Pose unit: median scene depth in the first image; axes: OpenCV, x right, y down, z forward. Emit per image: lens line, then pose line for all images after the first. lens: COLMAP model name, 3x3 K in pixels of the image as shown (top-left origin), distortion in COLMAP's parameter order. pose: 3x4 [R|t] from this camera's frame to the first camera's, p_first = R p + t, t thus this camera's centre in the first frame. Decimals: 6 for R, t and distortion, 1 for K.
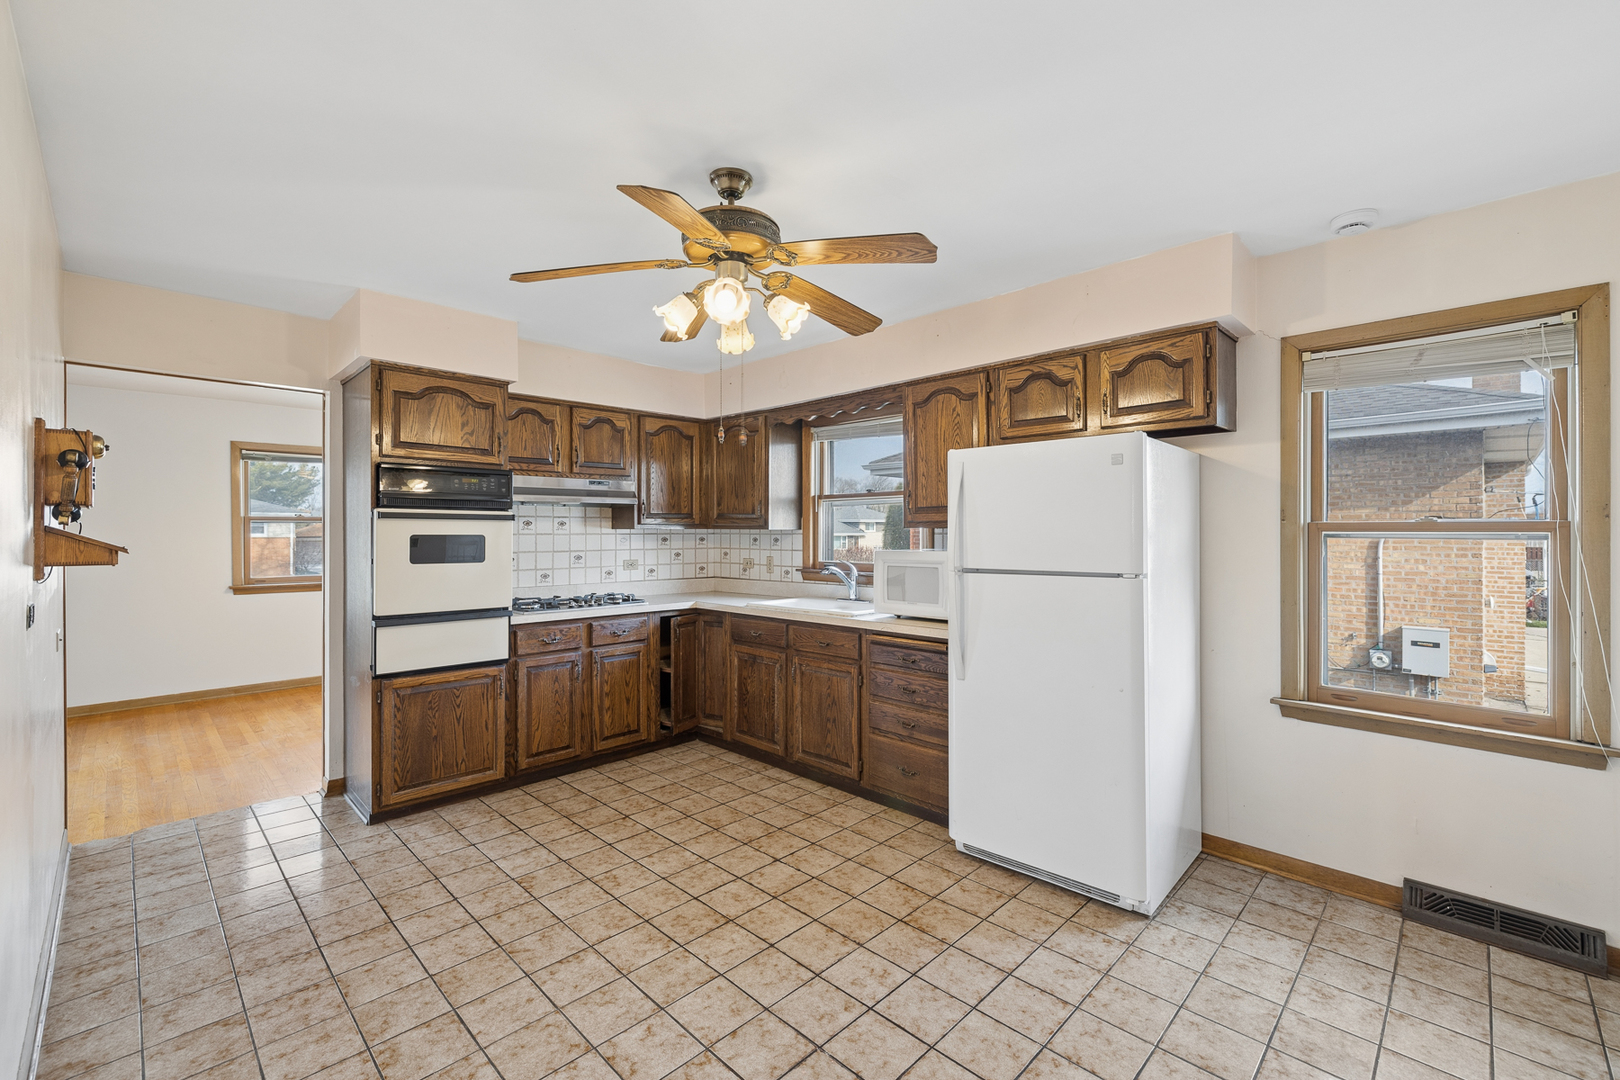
lens RADIAL K [[677.3, 0, 810.0], [0, 677.3, 540.0], [0, 0, 1]] dist [-0.000415, 0.000004]
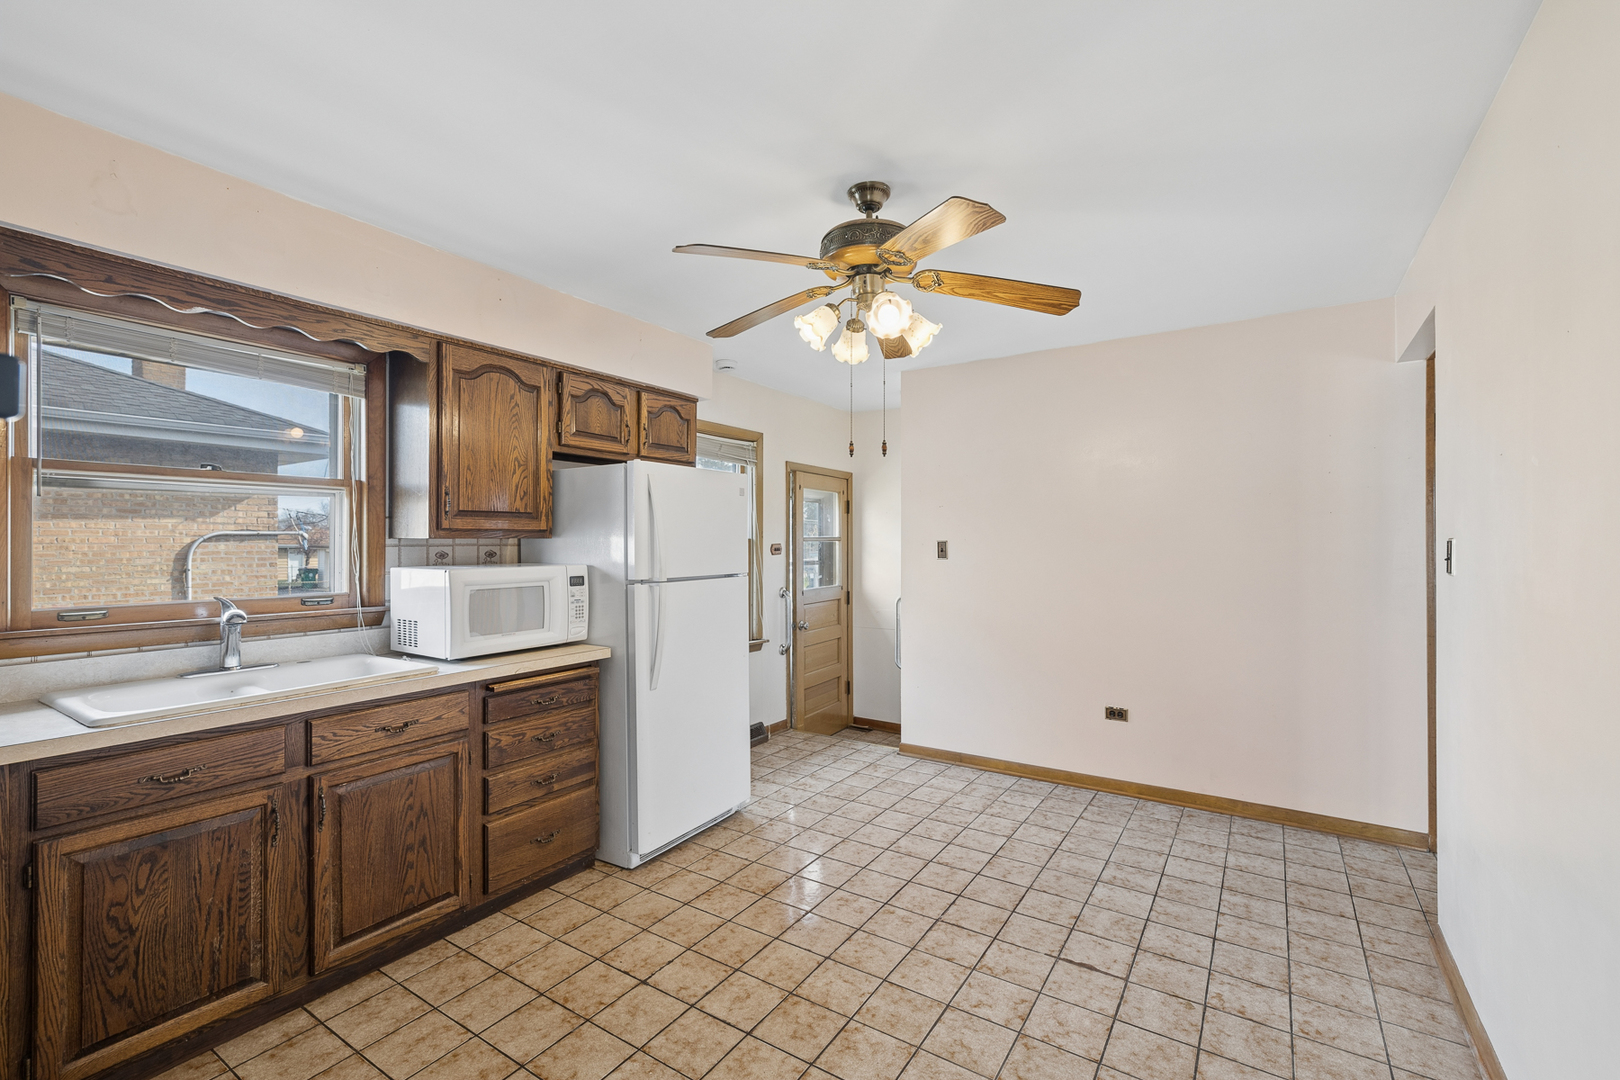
lens RADIAL K [[695.9, 0, 803.3], [0, 695.9, 546.5], [0, 0, 1]] dist [0.000858, 0.000159]
pose [[-0.183705, -0.004683, 0.982970, -0.758524], [0.012068, 0.999903, 0.007019, -0.010254], [-0.982907, 0.013151, -0.183631, 0.874394]]
